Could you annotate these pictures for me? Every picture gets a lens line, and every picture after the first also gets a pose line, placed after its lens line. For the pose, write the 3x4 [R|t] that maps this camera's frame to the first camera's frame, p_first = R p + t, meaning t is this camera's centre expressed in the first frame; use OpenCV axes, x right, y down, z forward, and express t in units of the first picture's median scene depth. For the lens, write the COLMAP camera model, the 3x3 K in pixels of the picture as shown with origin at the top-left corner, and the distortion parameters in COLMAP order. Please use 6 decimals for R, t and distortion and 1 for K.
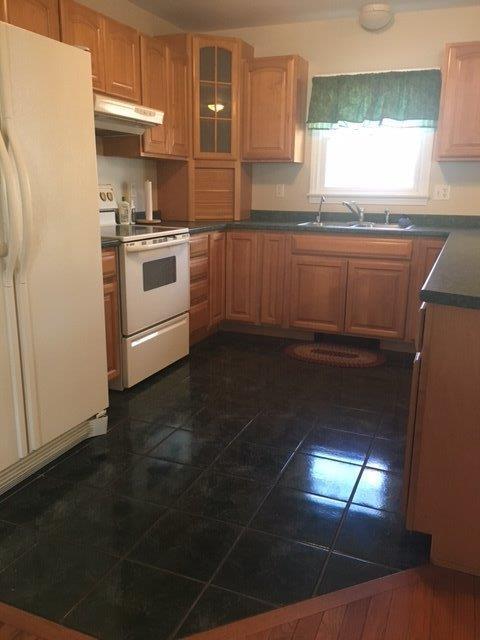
lens RADIAL K [[556.6, 0, 240.4], [0, 556.6, 320.2], [0, 0, 1]] dist [0.059667, -0.009994]
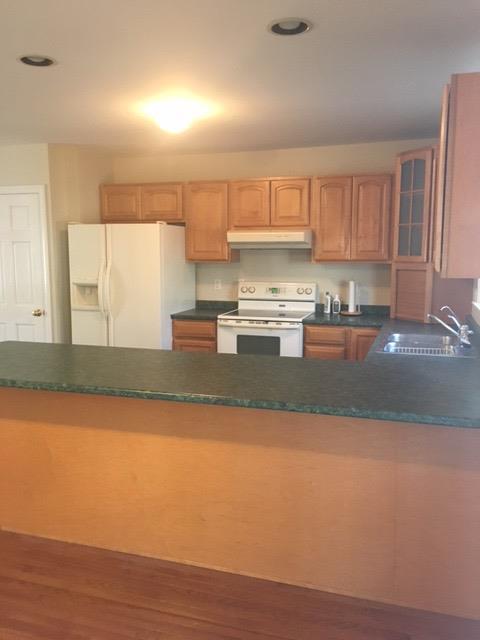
lens RADIAL K [[556.6, 0, 239.8], [0, 556.6, 317.1], [0, 0, 1]] dist [0.059667, -0.009994]
pose [[0.103184, 0.102090, -0.989409, 1.210020], [-0.241773, 0.967460, 0.074611, -0.246035], [0.964831, 0.231514, 0.124509, 0.767672]]
